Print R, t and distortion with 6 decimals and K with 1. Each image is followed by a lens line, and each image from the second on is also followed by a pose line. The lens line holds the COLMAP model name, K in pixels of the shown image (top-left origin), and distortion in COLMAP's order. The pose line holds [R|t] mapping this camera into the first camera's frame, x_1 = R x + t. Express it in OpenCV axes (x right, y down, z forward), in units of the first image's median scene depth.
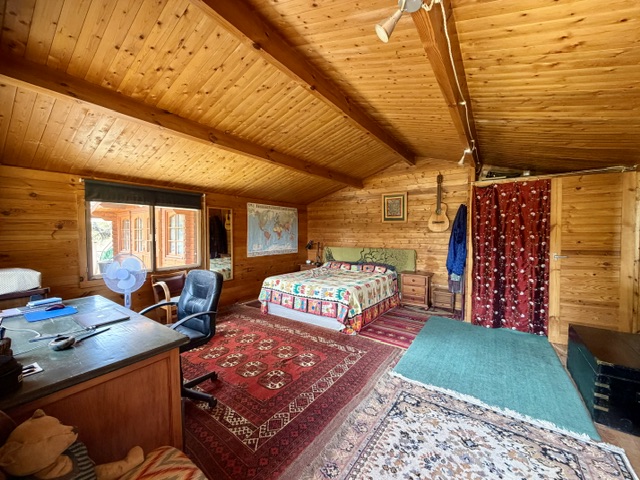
lens RADIAL K [[253.7, 0, 320.0], [0, 253.7, 240.0], [0, 0, 1]] dist [-0.000396, 0.000136]
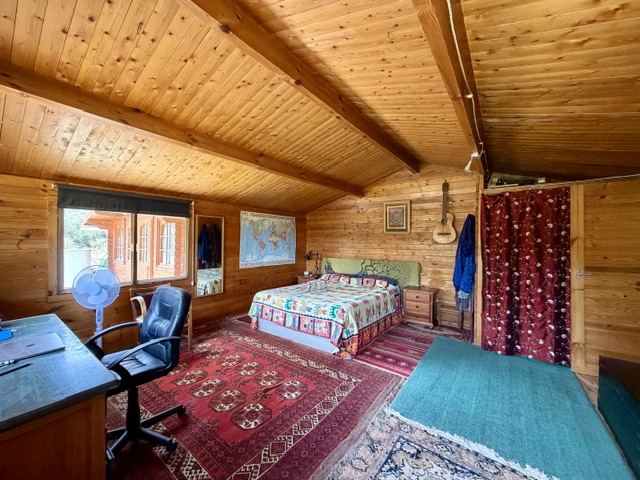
lens RADIAL K [[253.7, 0, 320.0], [0, 253.7, 240.0], [0, 0, 1]] dist [-0.000396, 0.000136]
pose [[0.999664, 0.008648, -0.024445, 0.058515], [-0.009486, 0.999364, -0.034369, -0.014502], [0.024132, 0.034589, 0.999110, 0.102449]]
